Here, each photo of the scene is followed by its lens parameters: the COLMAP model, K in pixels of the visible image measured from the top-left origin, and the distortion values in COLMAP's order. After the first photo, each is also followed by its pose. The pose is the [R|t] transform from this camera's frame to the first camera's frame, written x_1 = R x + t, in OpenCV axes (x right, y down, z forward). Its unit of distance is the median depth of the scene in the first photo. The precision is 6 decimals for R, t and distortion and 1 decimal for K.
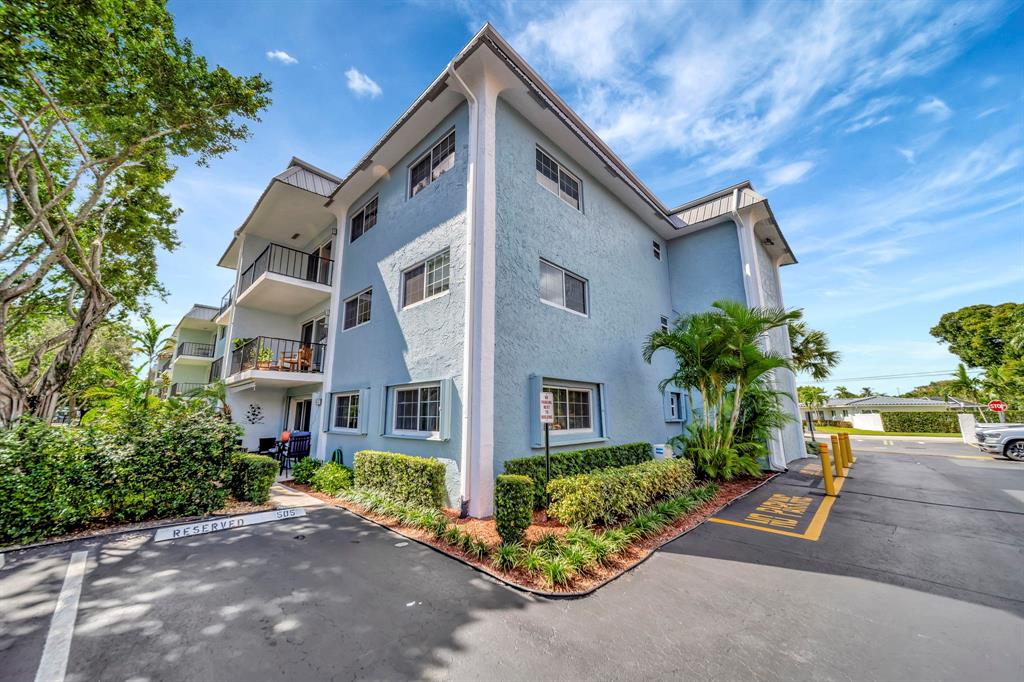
lens RADIAL K [[367.6, 0, 503.5], [0, 367.6, 332.7], [0, 0, 1]] dist [-0.000681, -0.000319]
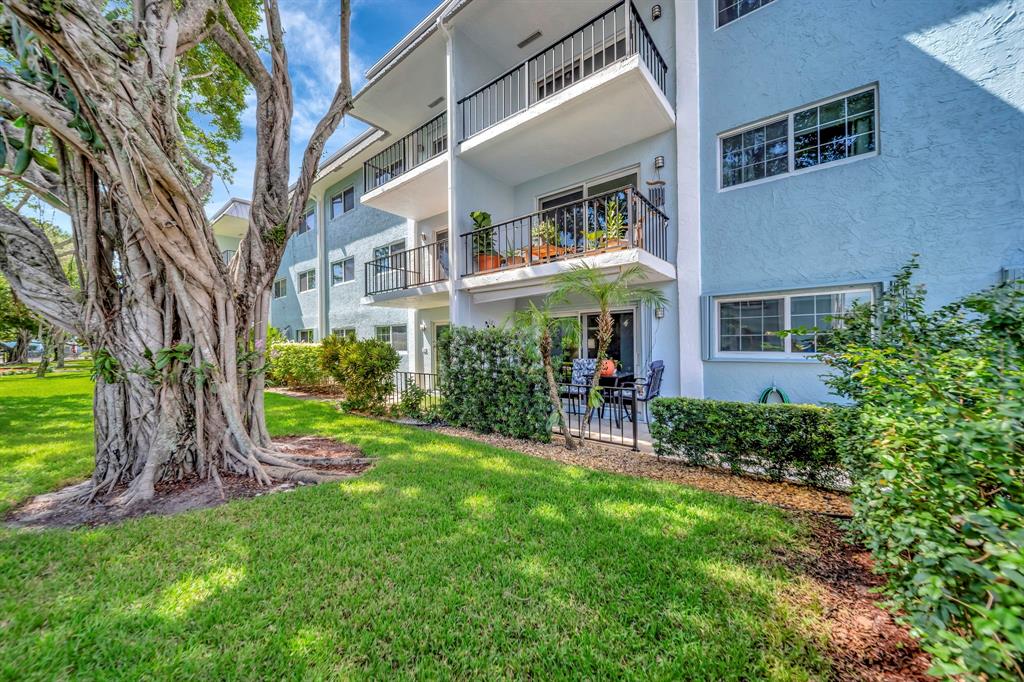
lens RADIAL K [[367.6, 0, 503.5], [0, 367.6, 332.7], [0, 0, 1]] dist [-0.000681, -0.000319]
pose [[0.996730, -0.009372, 0.080260, -0.951397], [-0.005997, 0.981933, 0.189136, 0.125176], [-0.080583, -0.188999, 0.978665, 0.487755]]
